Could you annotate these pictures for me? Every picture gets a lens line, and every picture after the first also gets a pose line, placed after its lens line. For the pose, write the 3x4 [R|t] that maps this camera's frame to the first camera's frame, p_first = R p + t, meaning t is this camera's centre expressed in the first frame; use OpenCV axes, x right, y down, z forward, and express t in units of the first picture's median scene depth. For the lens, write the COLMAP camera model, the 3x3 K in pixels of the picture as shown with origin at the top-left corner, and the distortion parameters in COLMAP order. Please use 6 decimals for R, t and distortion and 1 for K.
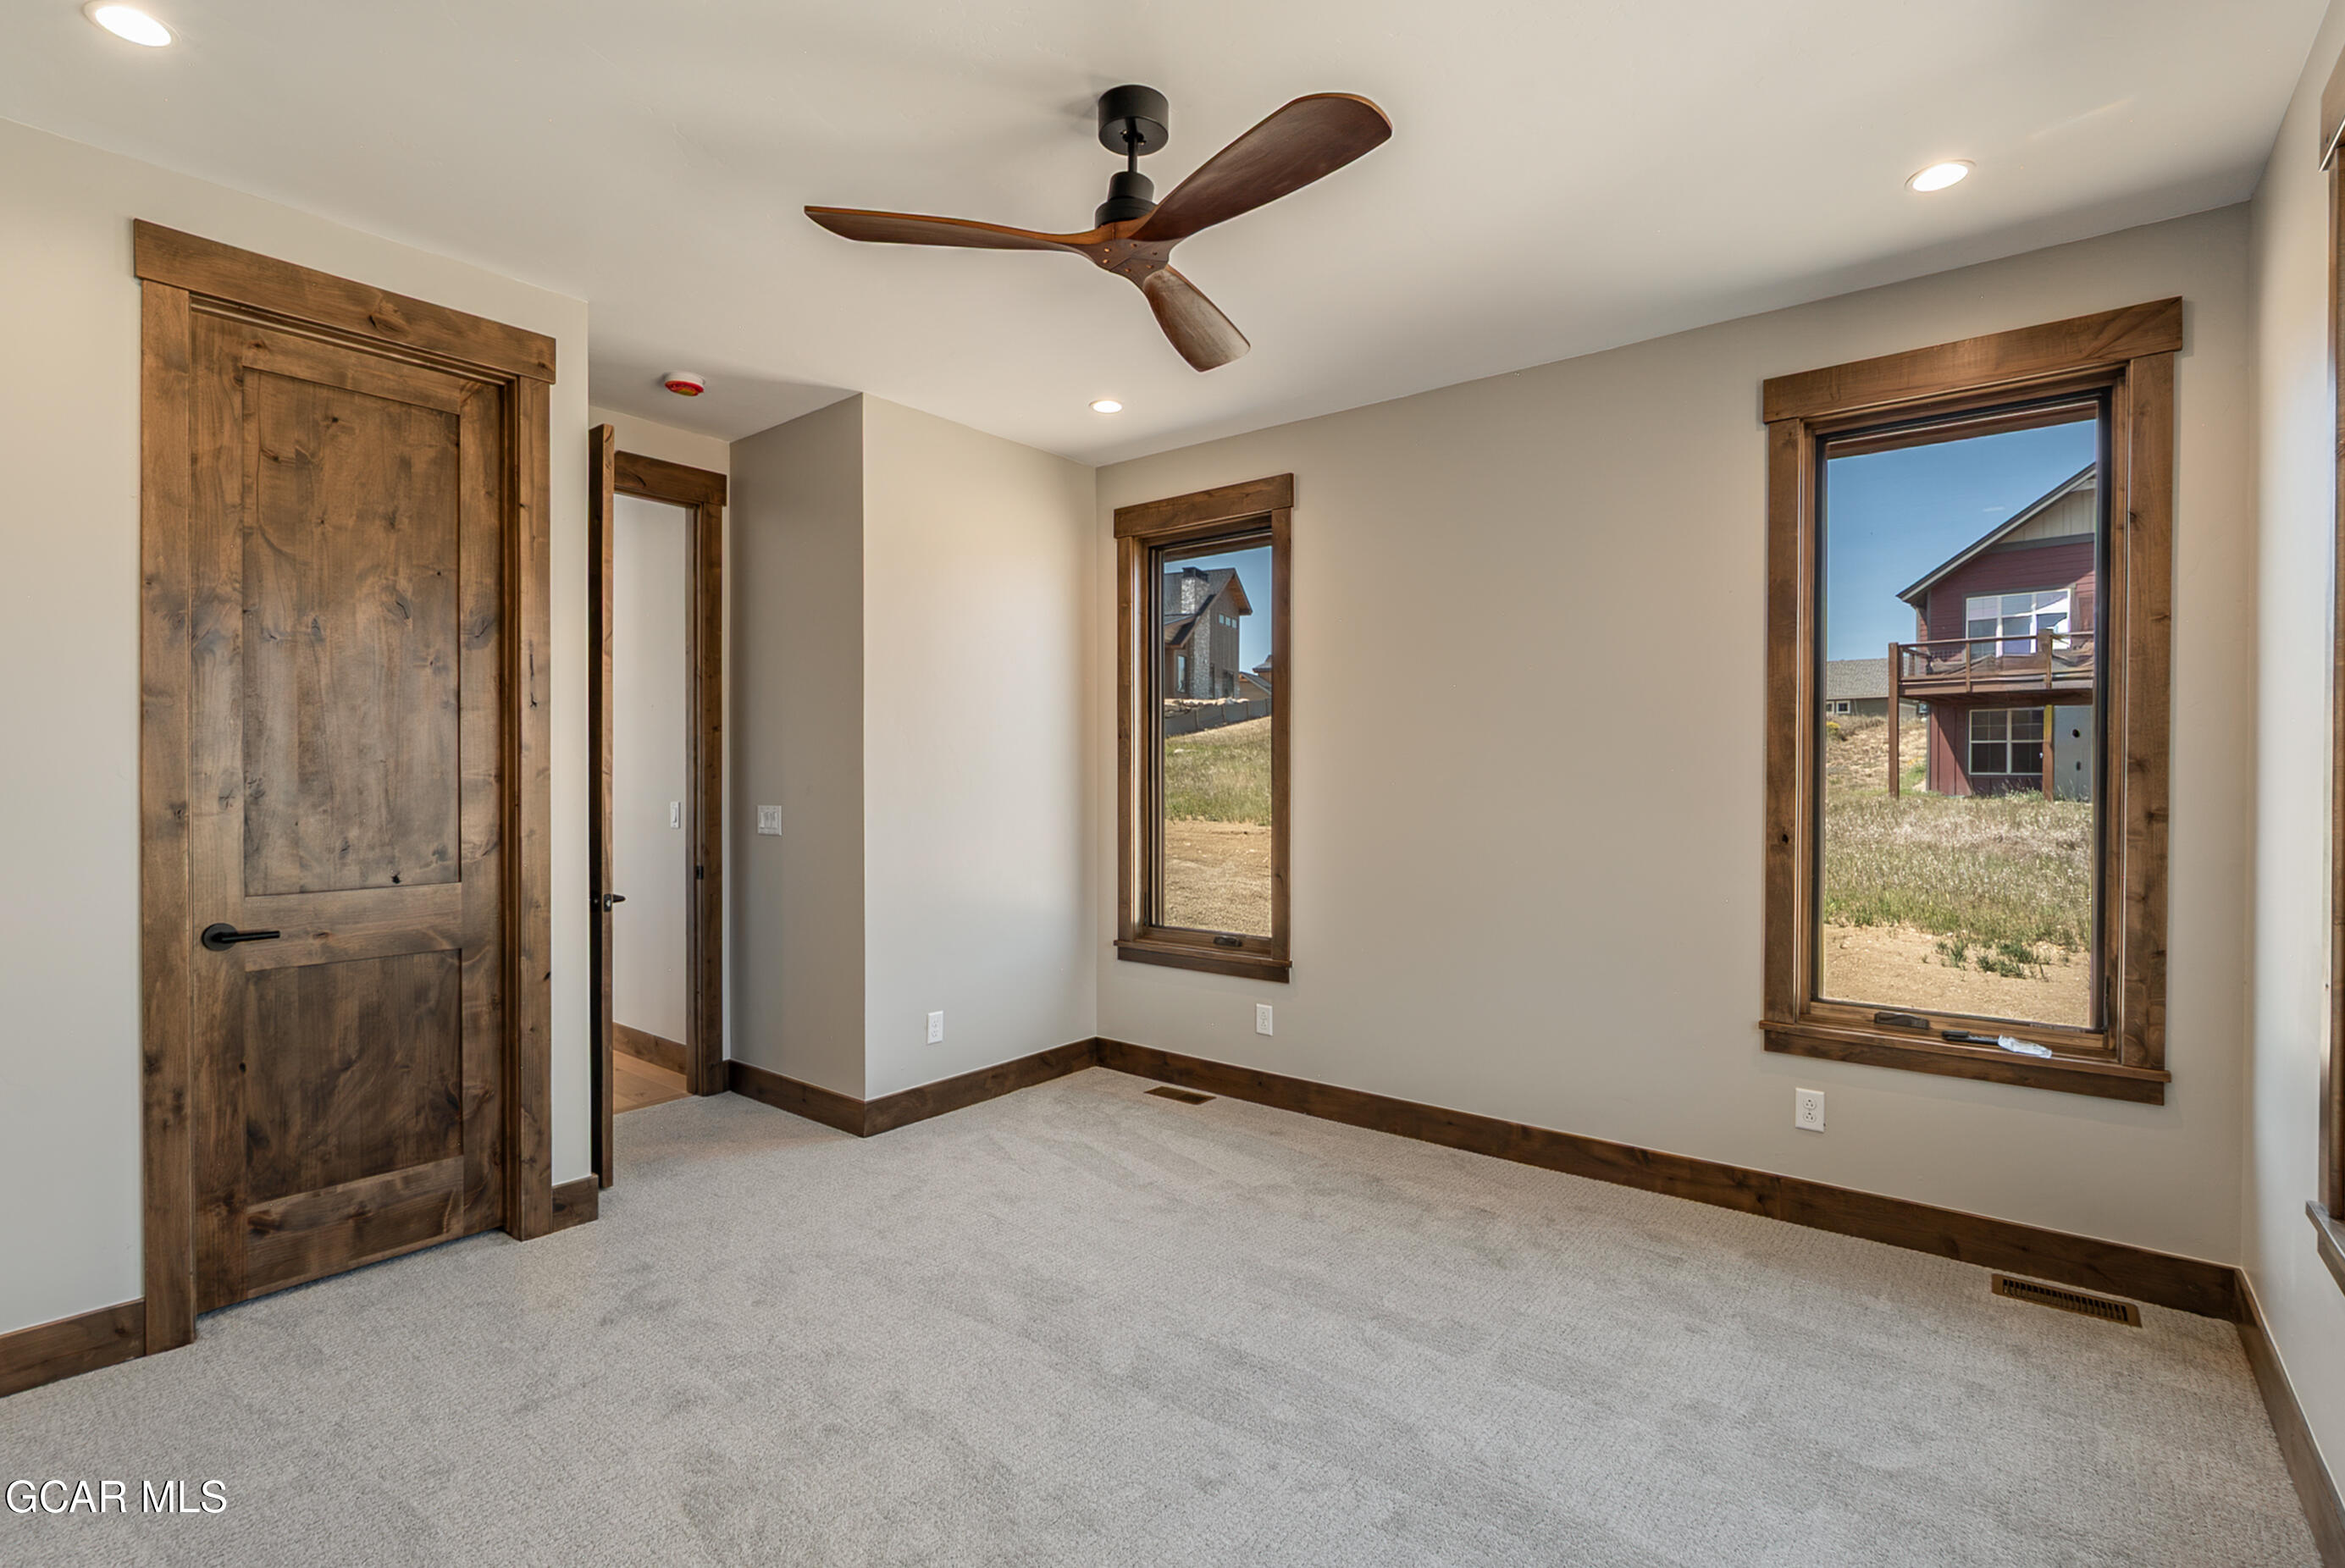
lens RADIAL K [[1092.5, 0, 1156.6], [0, 1092.5, 781.8], [0, 0, 1]] dist [-0.012748, 0.001452]
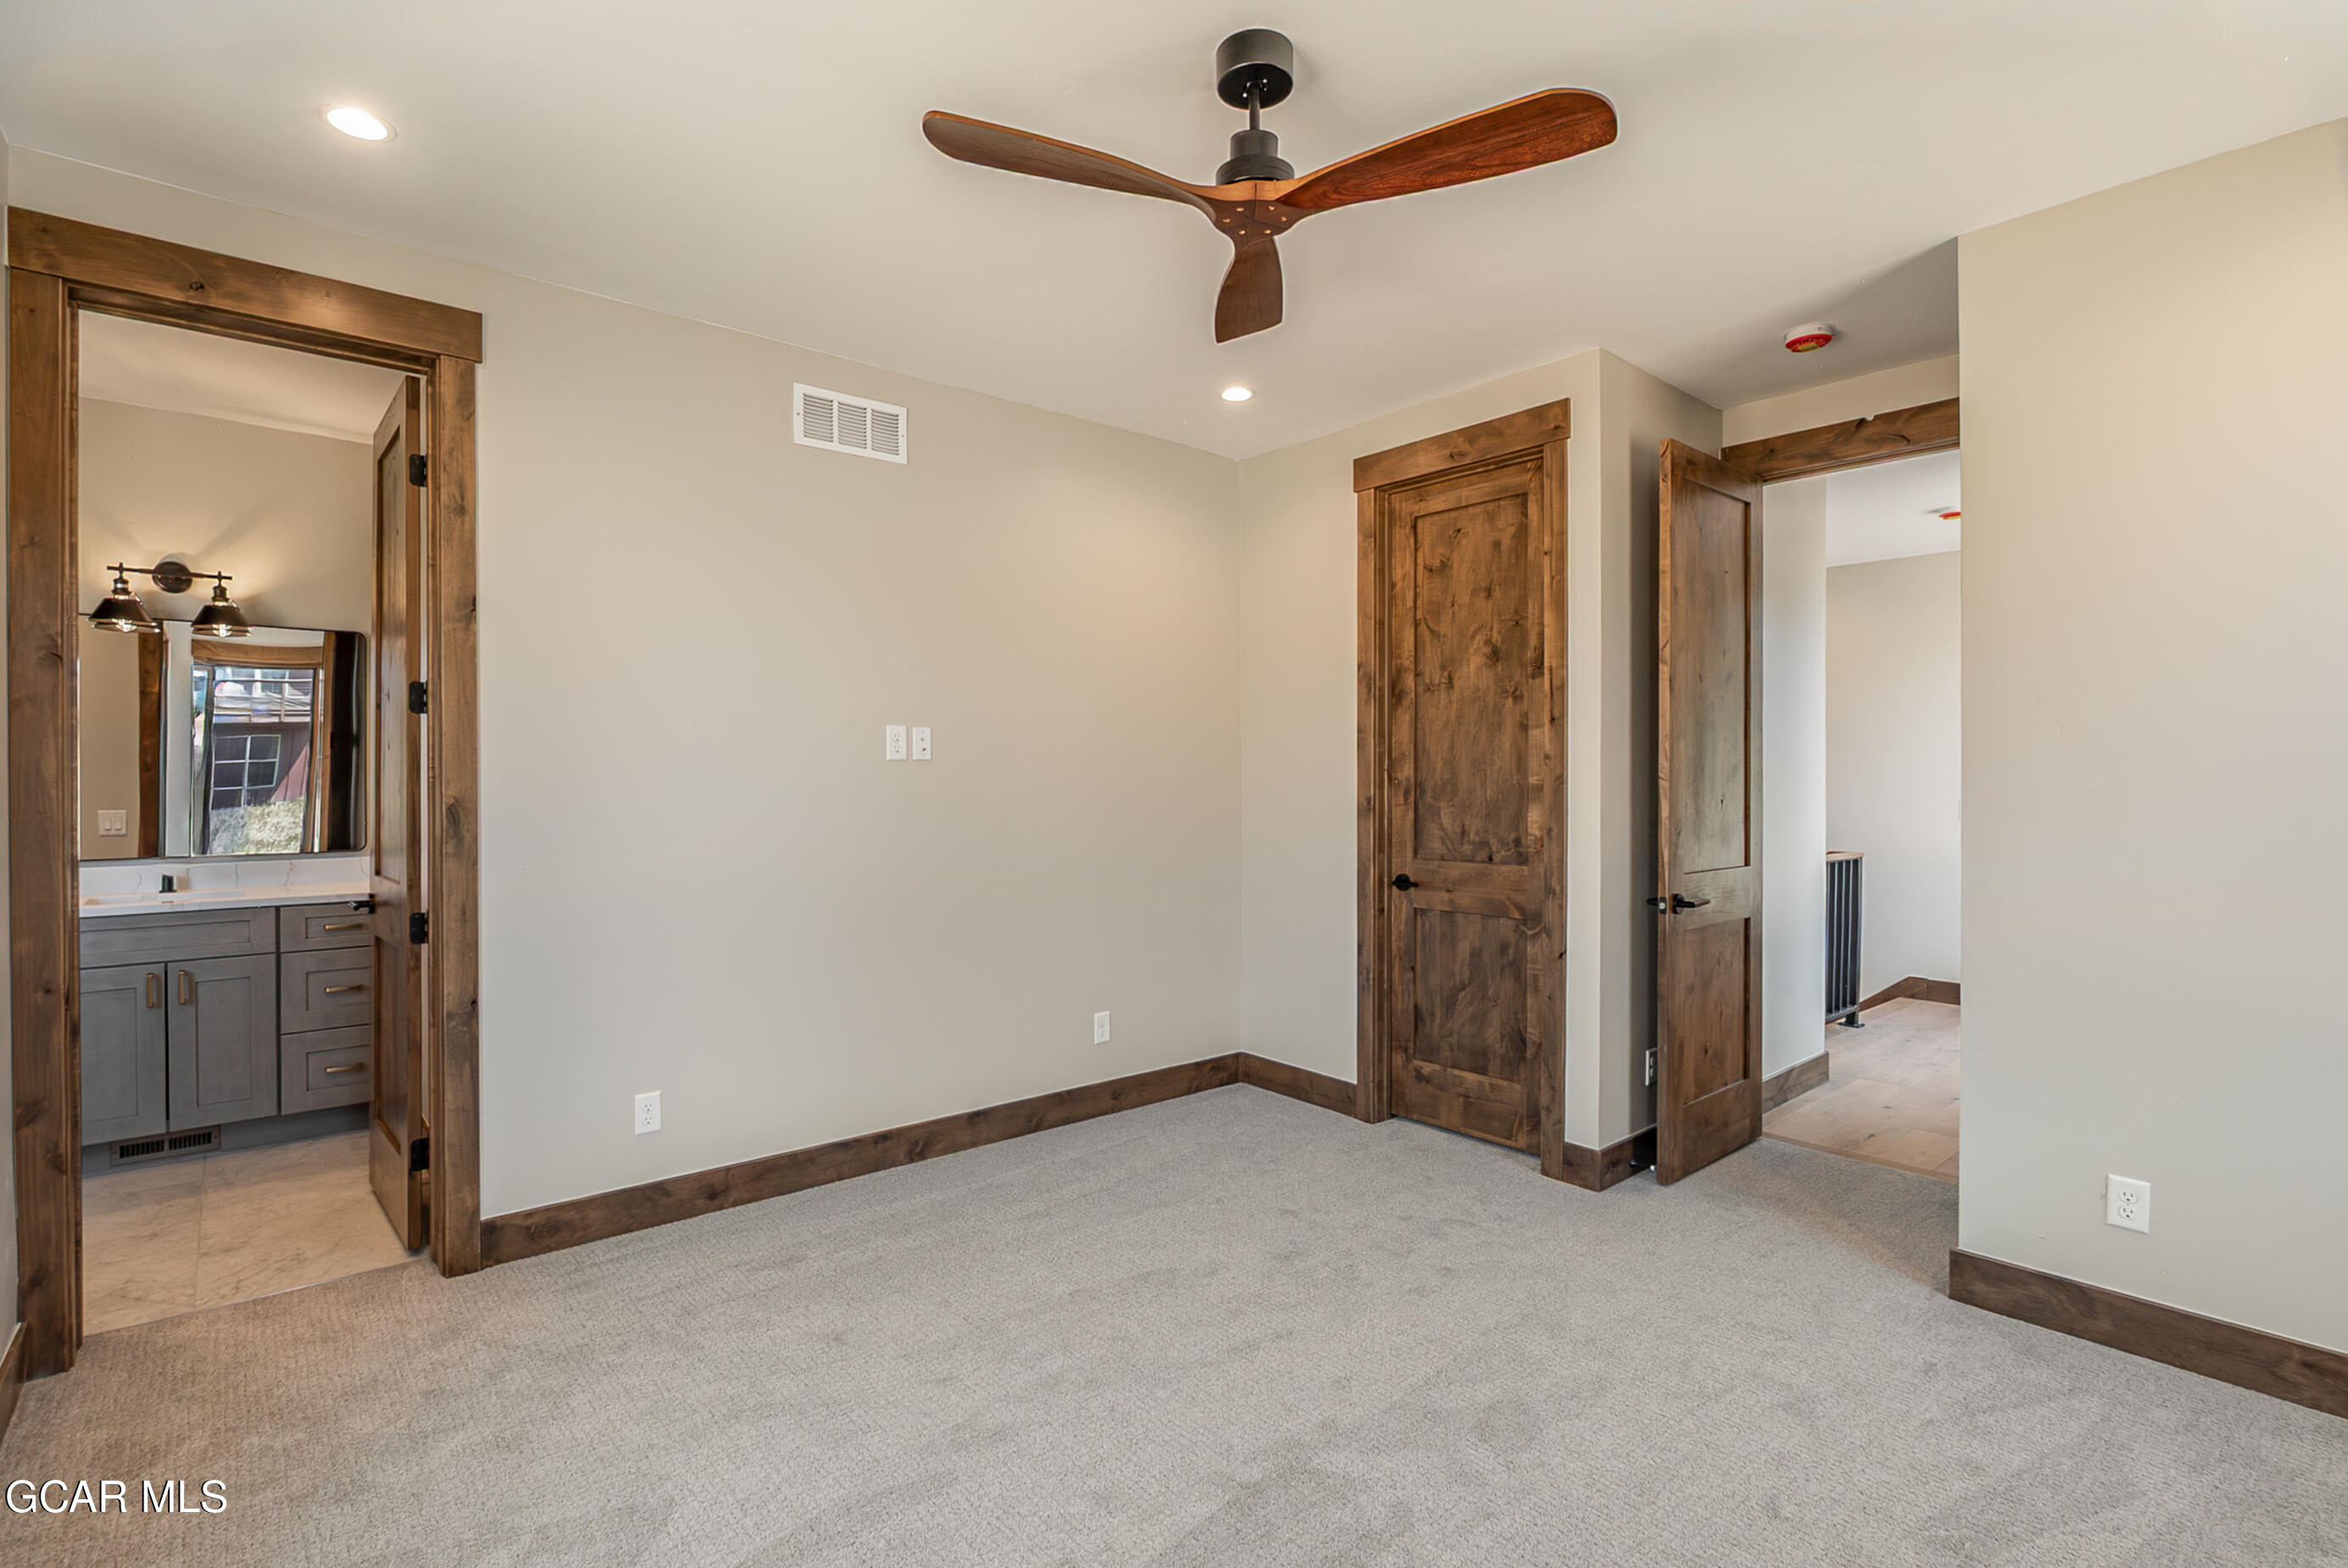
lens RADIAL K [[1094.1, 0, 1159.9], [0, 1094.1, 780.6], [0, 0, 1]] dist [-0.012748, 0.001452]
pose [[-0.189039, -0.000689, -0.981969, 0.711579], [-0.008789, 0.999961, 0.000991, -0.003714], [0.981930, 0.008818, -0.189038, 0.872596]]
